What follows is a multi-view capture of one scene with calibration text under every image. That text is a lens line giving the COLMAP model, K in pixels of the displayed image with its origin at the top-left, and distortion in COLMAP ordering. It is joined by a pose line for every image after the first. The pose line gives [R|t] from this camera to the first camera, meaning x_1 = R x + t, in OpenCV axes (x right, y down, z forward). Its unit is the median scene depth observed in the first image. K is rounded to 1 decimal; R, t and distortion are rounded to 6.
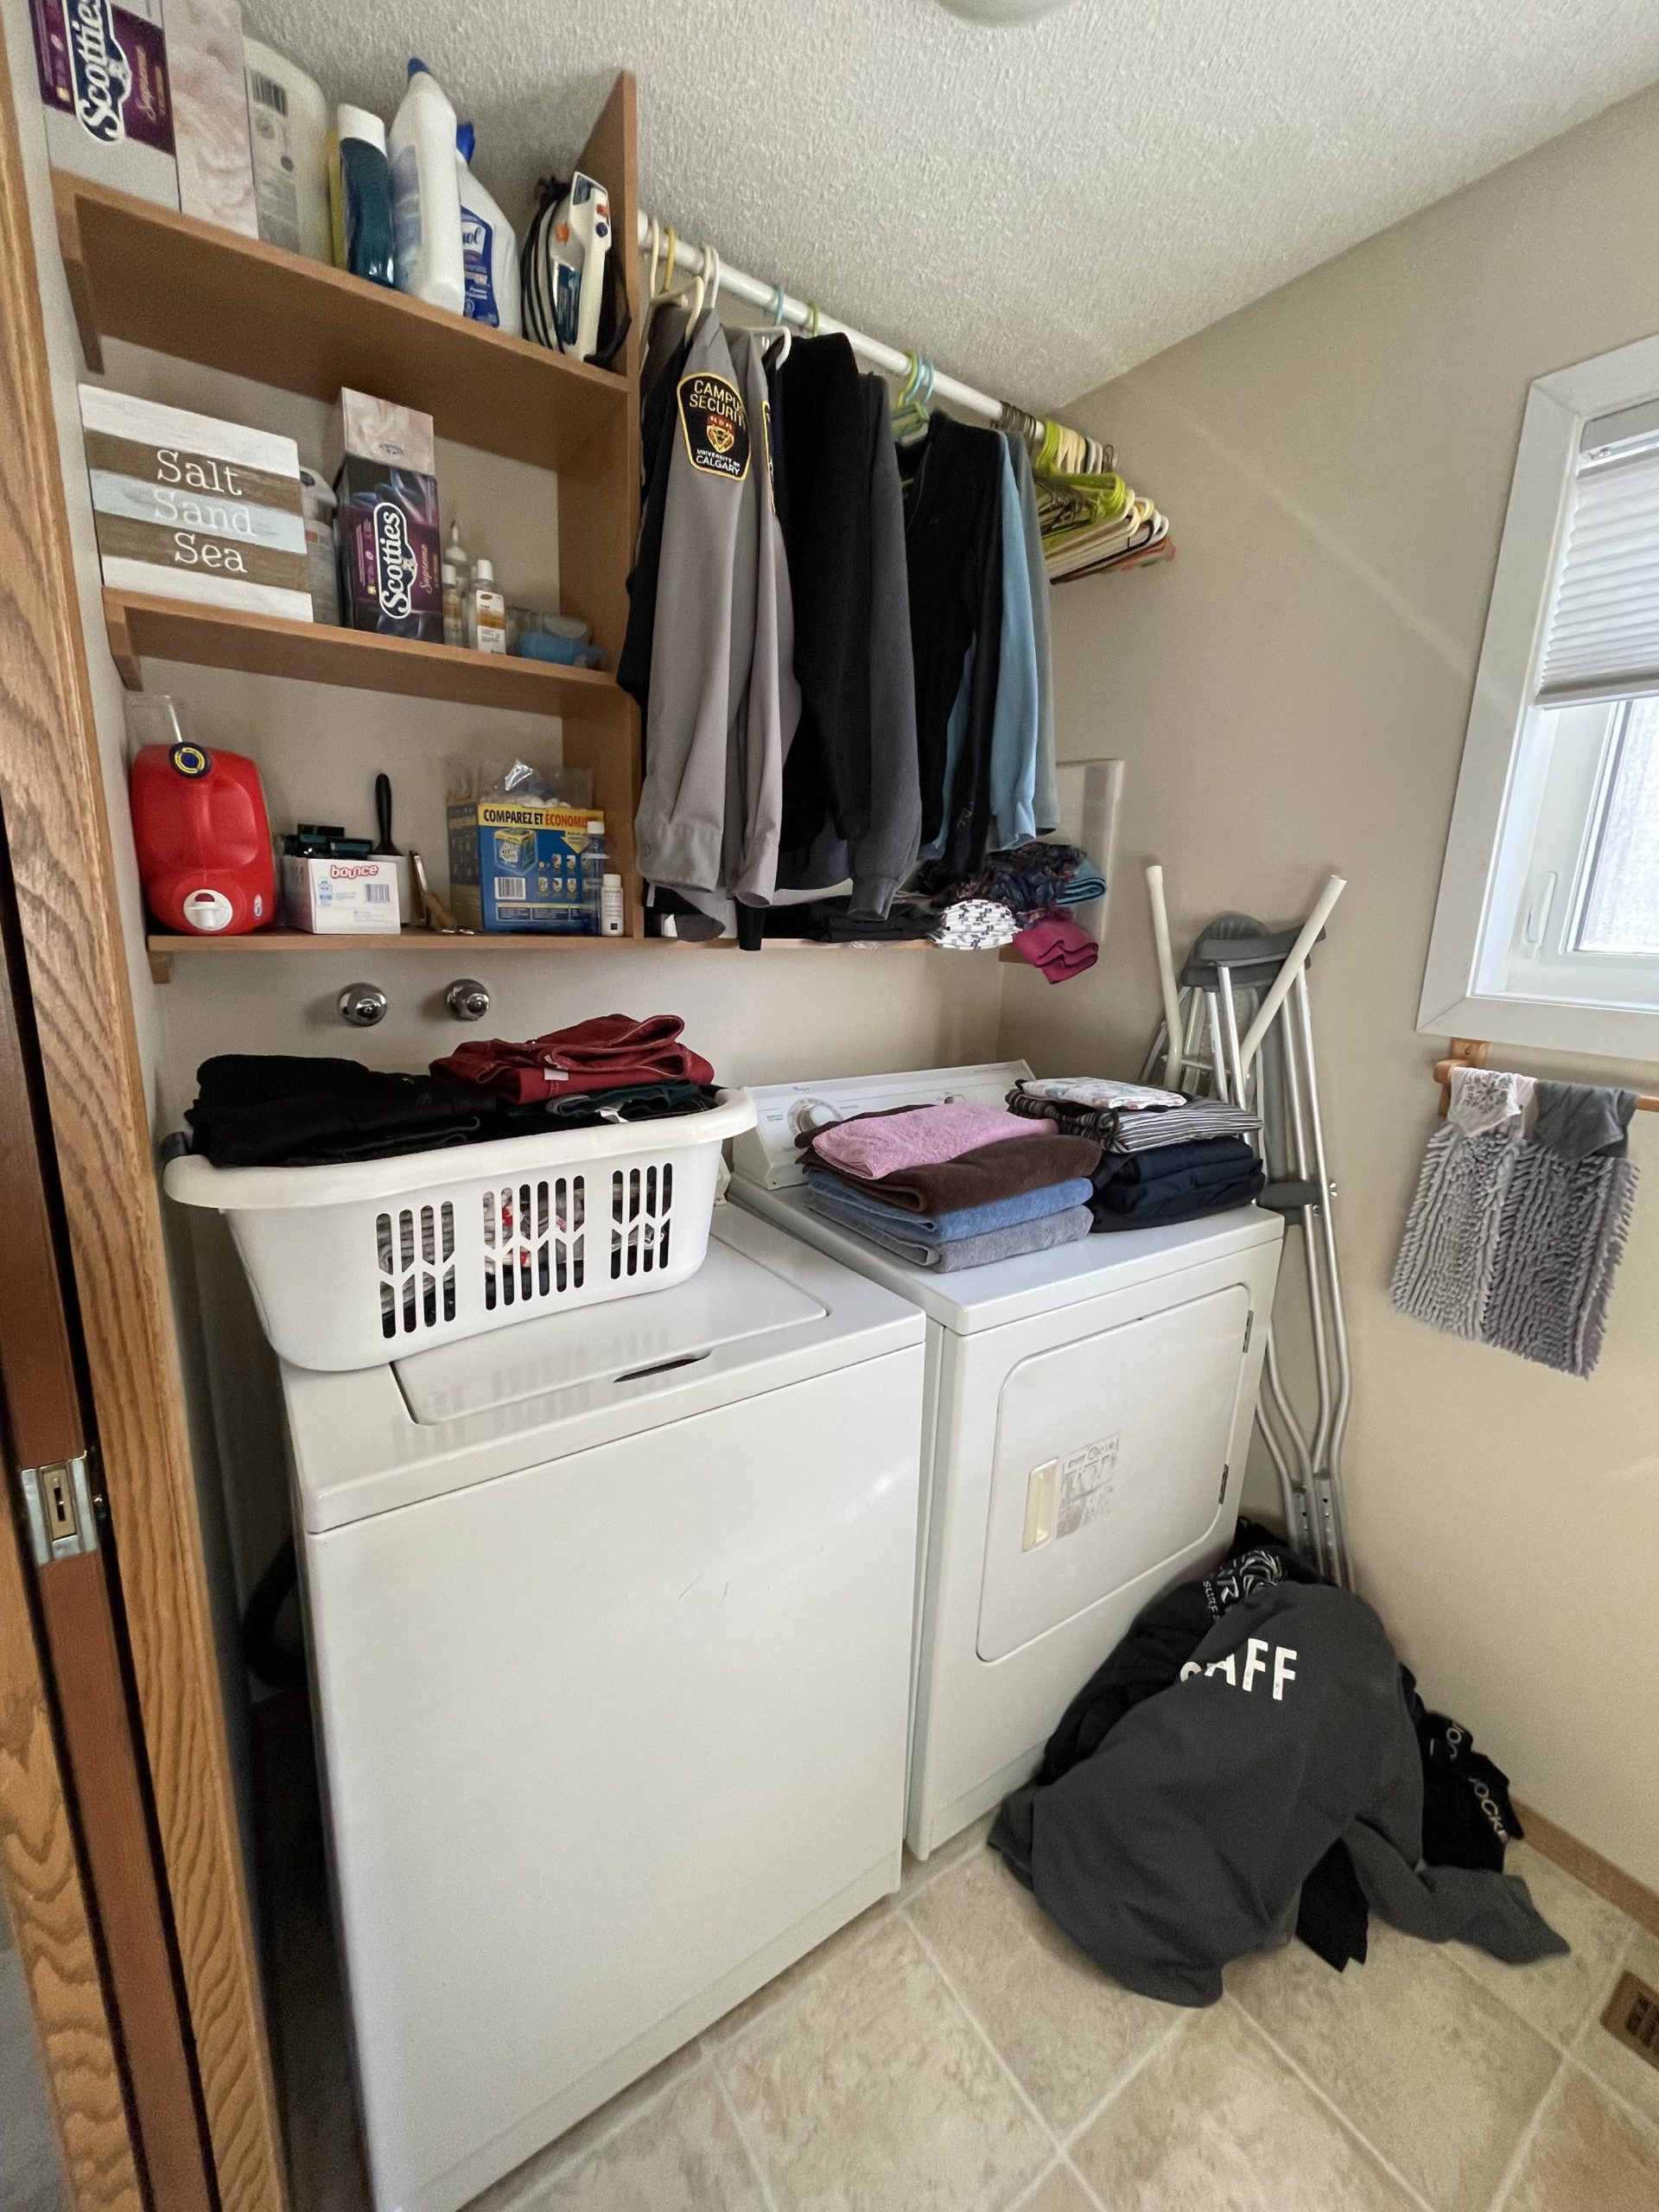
lens RADIAL K [[891.8, 0, 825.2], [0, 891.8, 1104.8], [0, 0, 1]] dist [-0.000732, -0.000361]
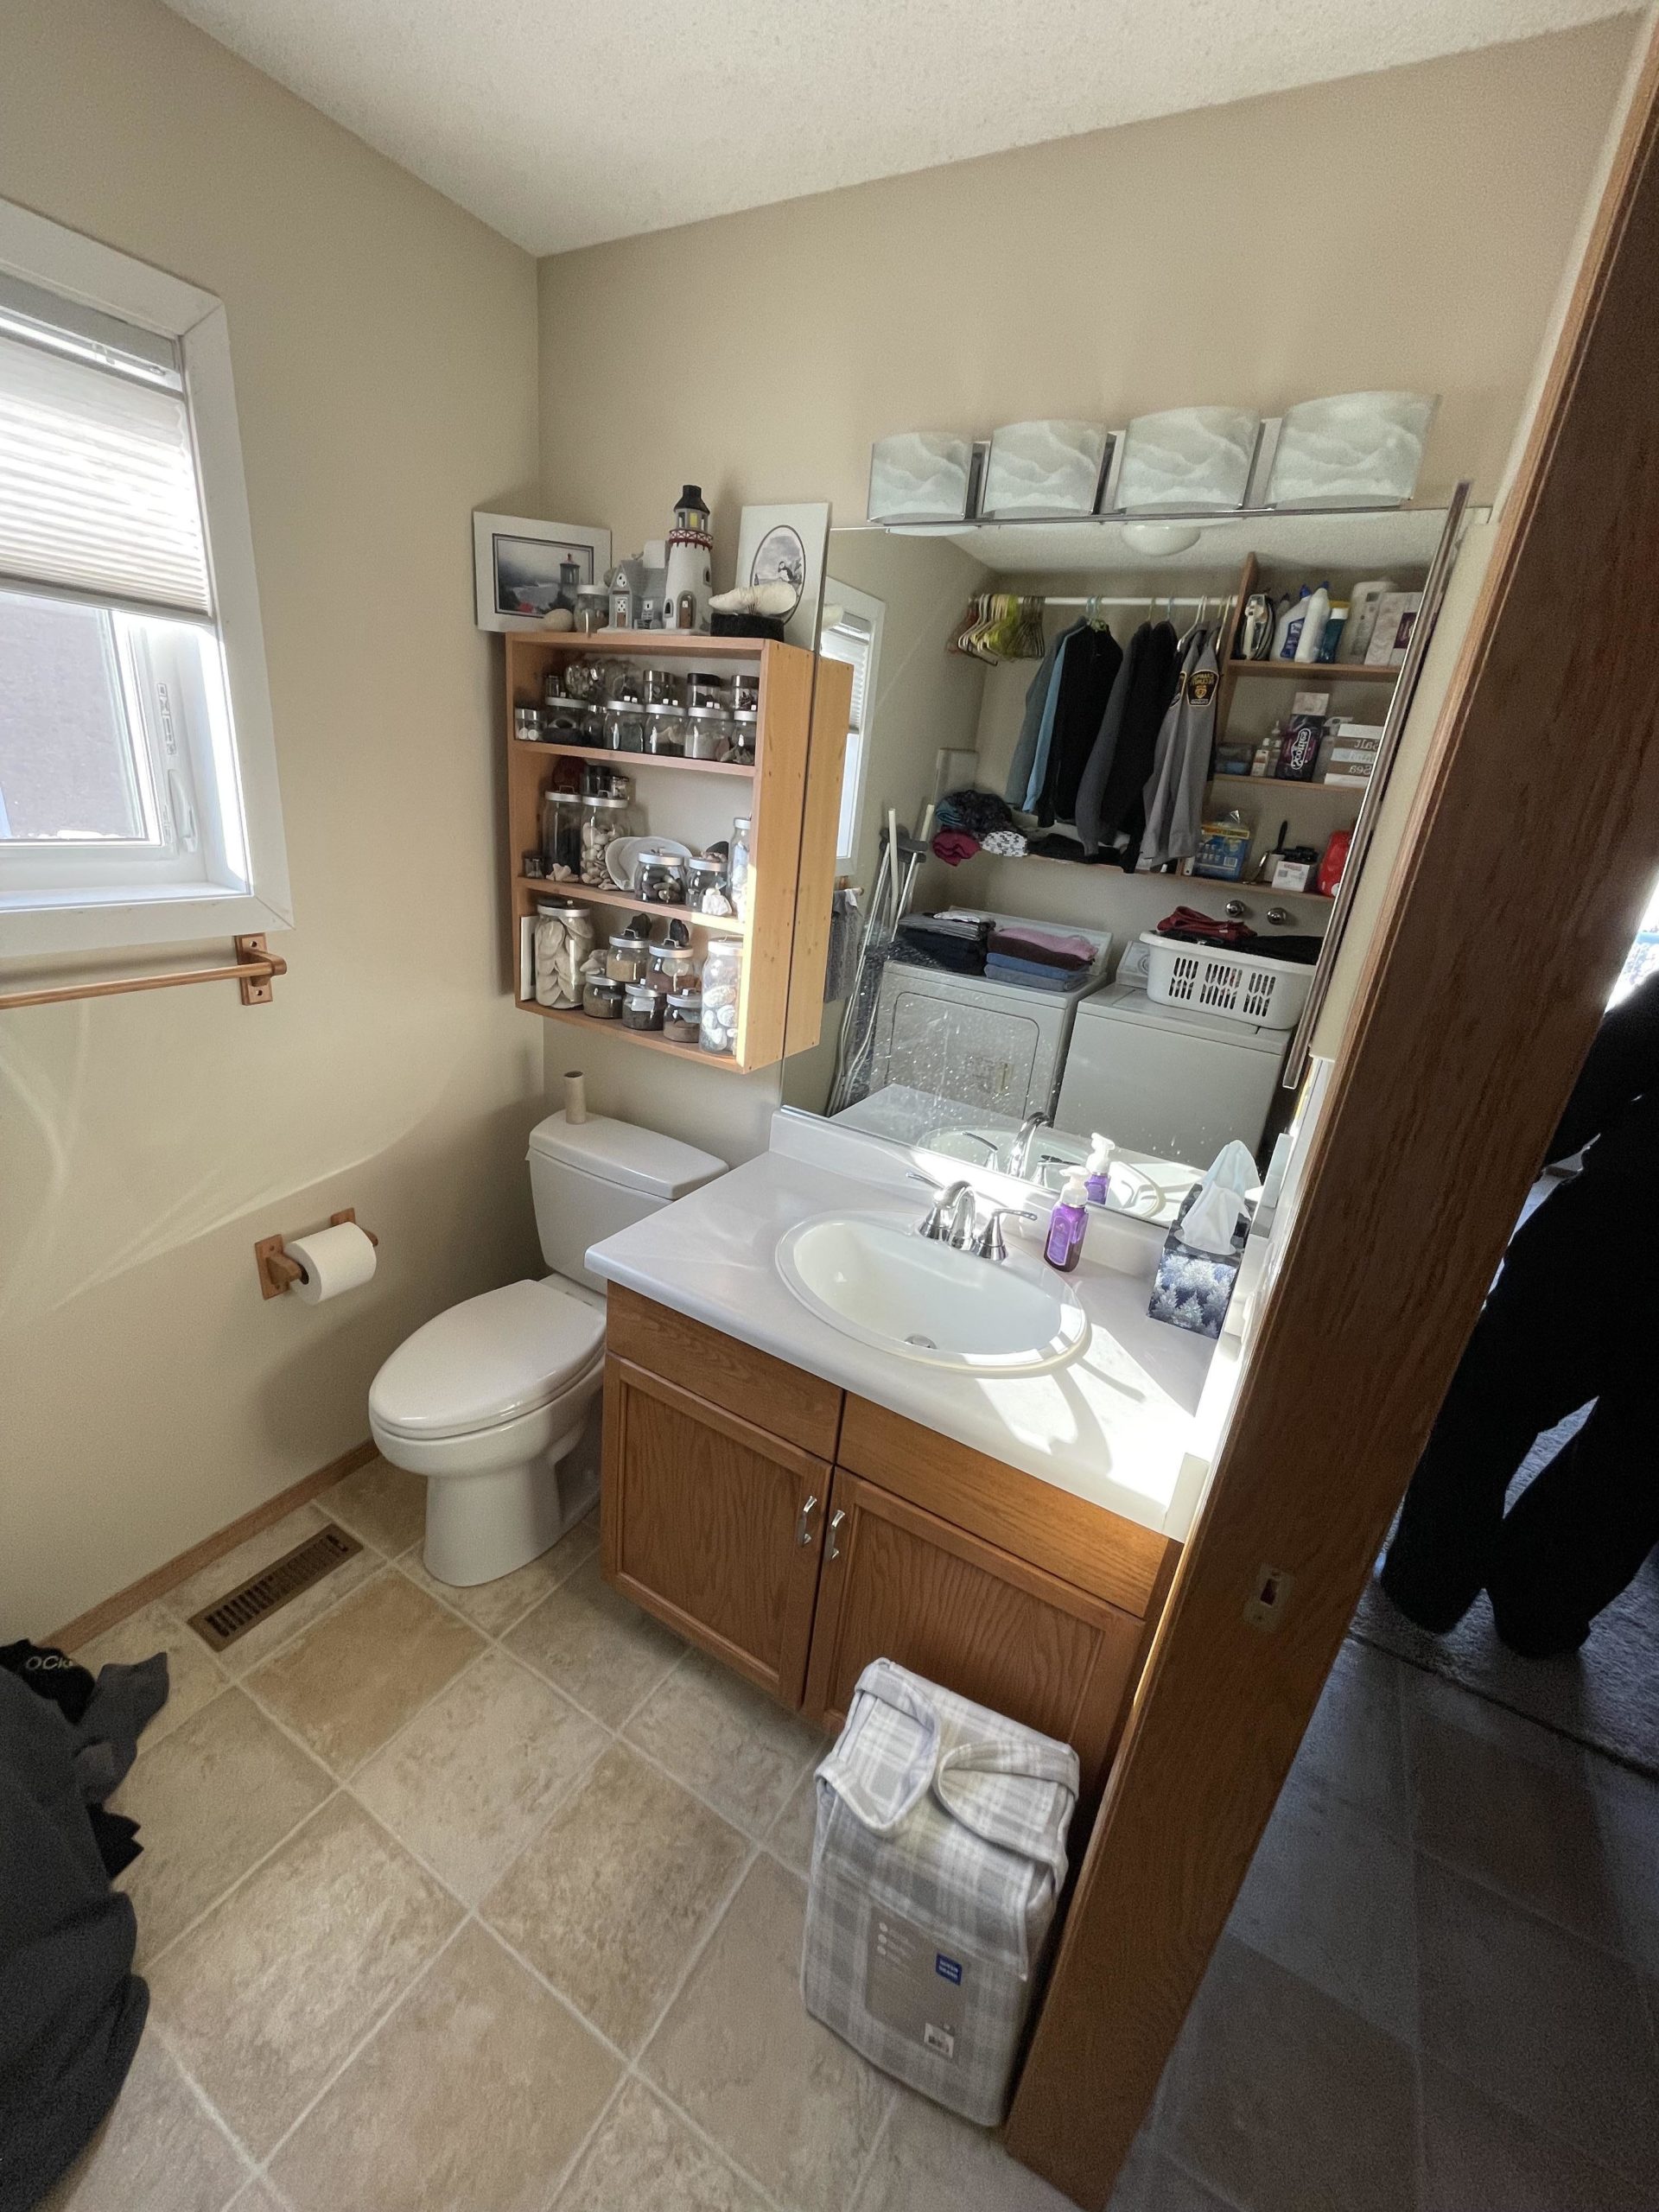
lens RADIAL K [[891.8, 0, 833.8], [0, 891.8, 1102.4], [0, 0, 1]] dist [-0.000732, -0.000361]
pose [[-0.423853, -0.392668, 0.816187, -0.301673], [0.082777, 0.880571, 0.466629, -0.260342], [-0.901941, 0.265343, -0.340729, 0.365288]]
